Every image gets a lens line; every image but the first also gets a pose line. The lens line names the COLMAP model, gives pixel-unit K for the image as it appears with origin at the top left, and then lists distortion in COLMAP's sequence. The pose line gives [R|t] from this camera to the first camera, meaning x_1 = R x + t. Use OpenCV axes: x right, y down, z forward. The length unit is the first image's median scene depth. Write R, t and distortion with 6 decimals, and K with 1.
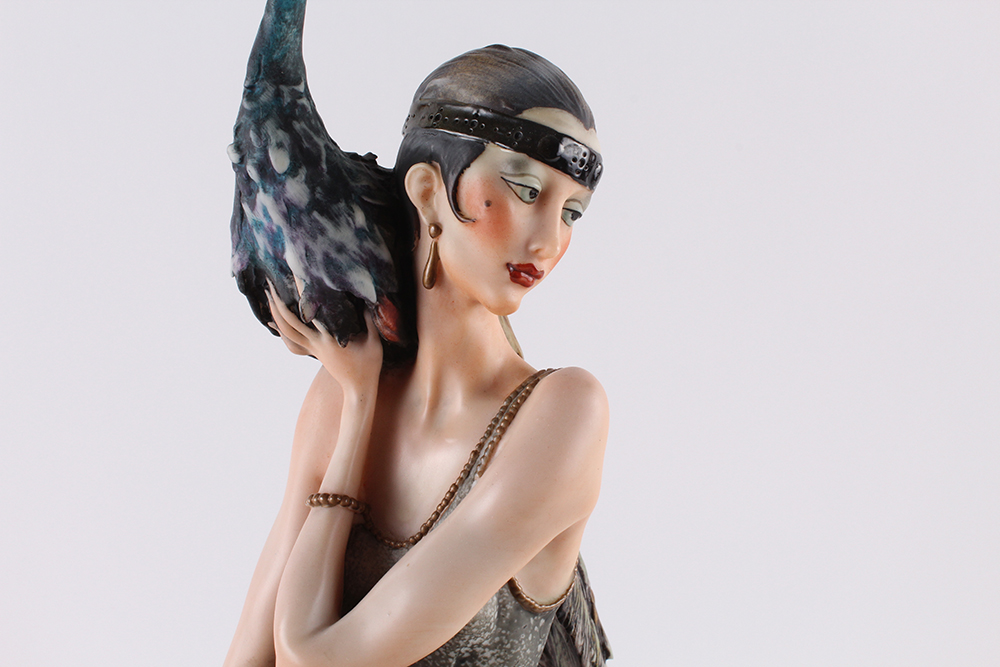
lens RADIAL K [[1294.2, 0, 497.1], [0, 1294.2, 334.3], [0, 0, 1]] dist [-0.082244, 0.000000]
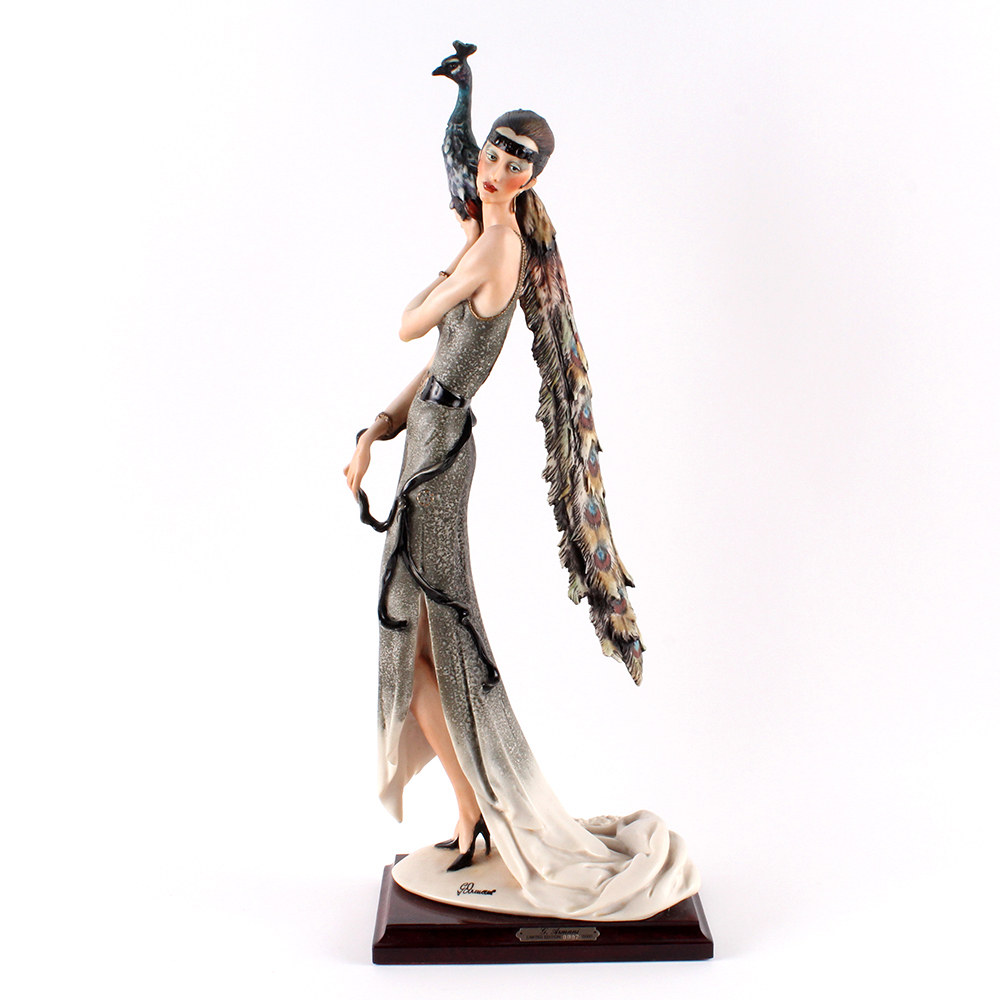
lens RADIAL K [[2132.9, 0, 498.3], [0, 2132.9, 499.6], [0, 0, 1]] dist [-0.072927, 0.000000]
pose [[0.516683, 0.092245, -0.851193, 3.889817], [-0.246575, 0.968089, -0.044761, 0.781623], [0.819902, 0.233011, 0.522941, -1.159682]]
